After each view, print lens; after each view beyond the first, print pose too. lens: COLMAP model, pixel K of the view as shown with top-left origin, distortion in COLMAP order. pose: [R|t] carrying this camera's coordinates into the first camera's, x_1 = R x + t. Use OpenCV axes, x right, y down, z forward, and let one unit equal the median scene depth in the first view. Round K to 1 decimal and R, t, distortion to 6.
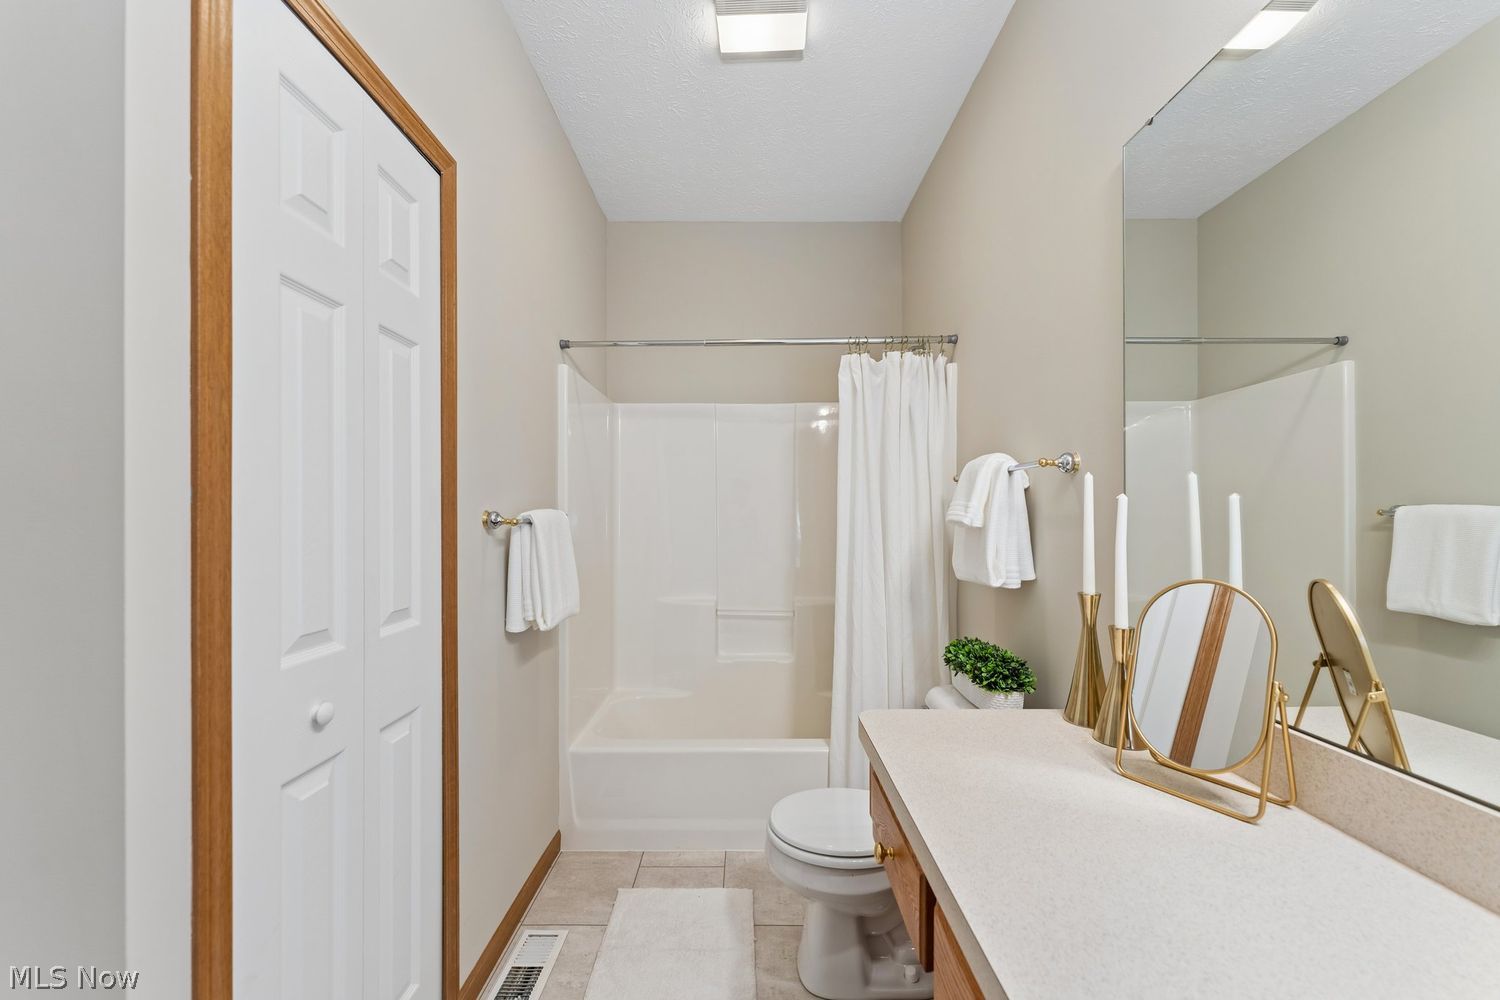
lens RADIAL K [[605.3, 0, 737.3], [0, 605.3, 519.0], [0, 0, 1]] dist [-0.002082, -0.000855]
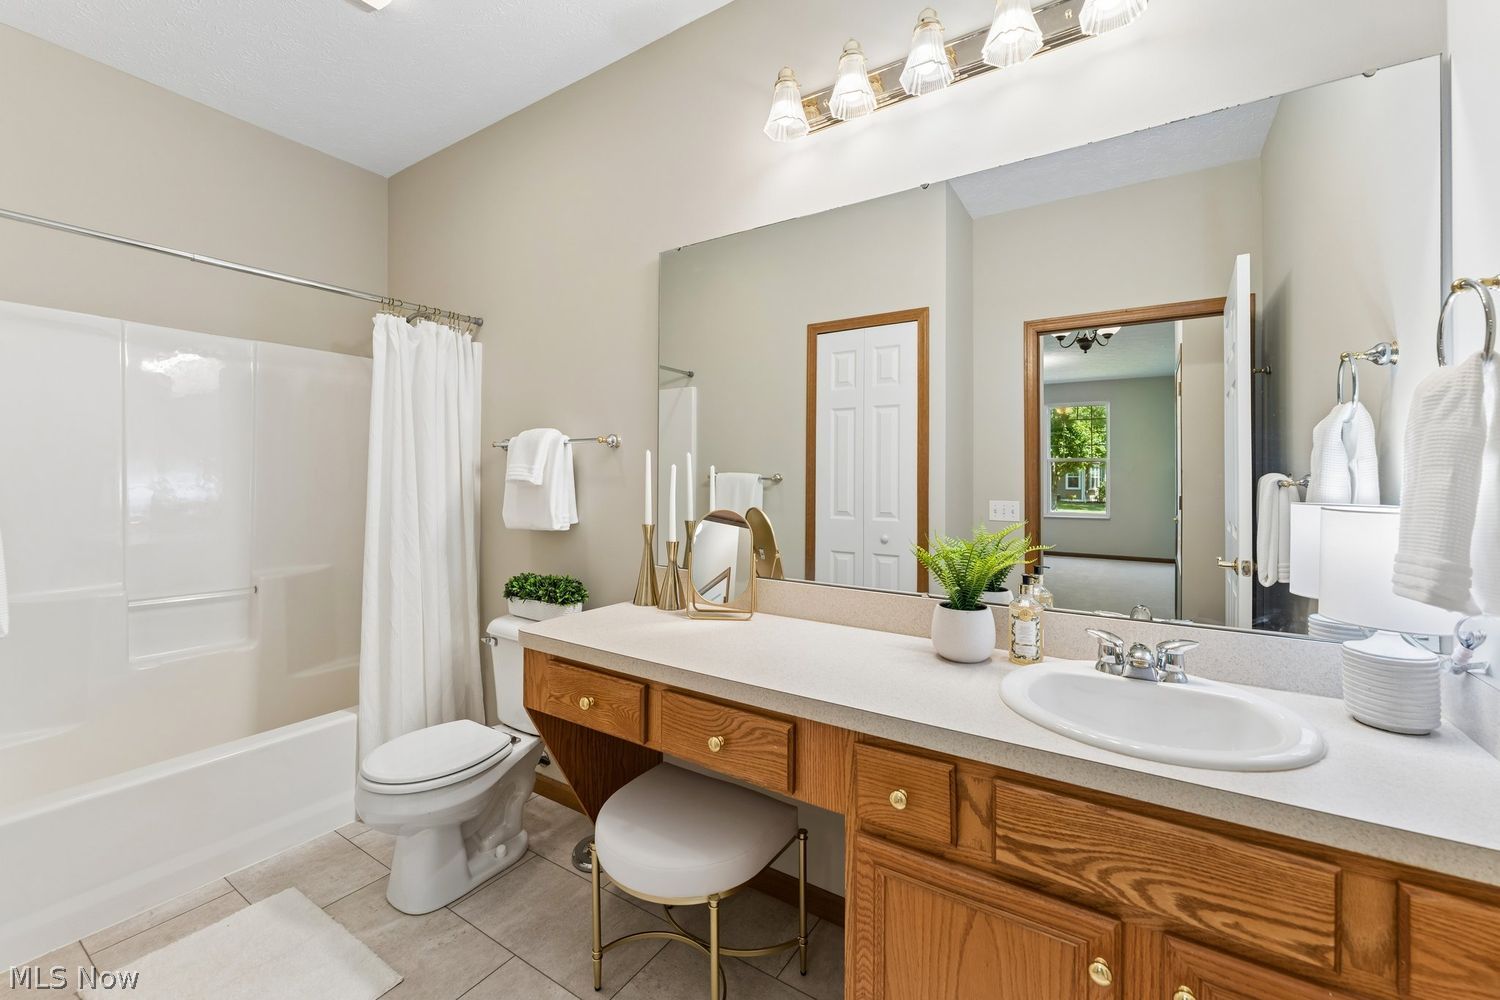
lens RADIAL K [[605.3, 0, 760.2], [0, 605.3, 489.6], [0, 0, 1]] dist [-0.002082, -0.000855]
pose [[0.528257, -0.009072, 0.849036, -0.426264], [-0.003220, 0.999914, 0.012688, 0.004763], [-0.849078, -0.009436, 0.528183, -0.075037]]
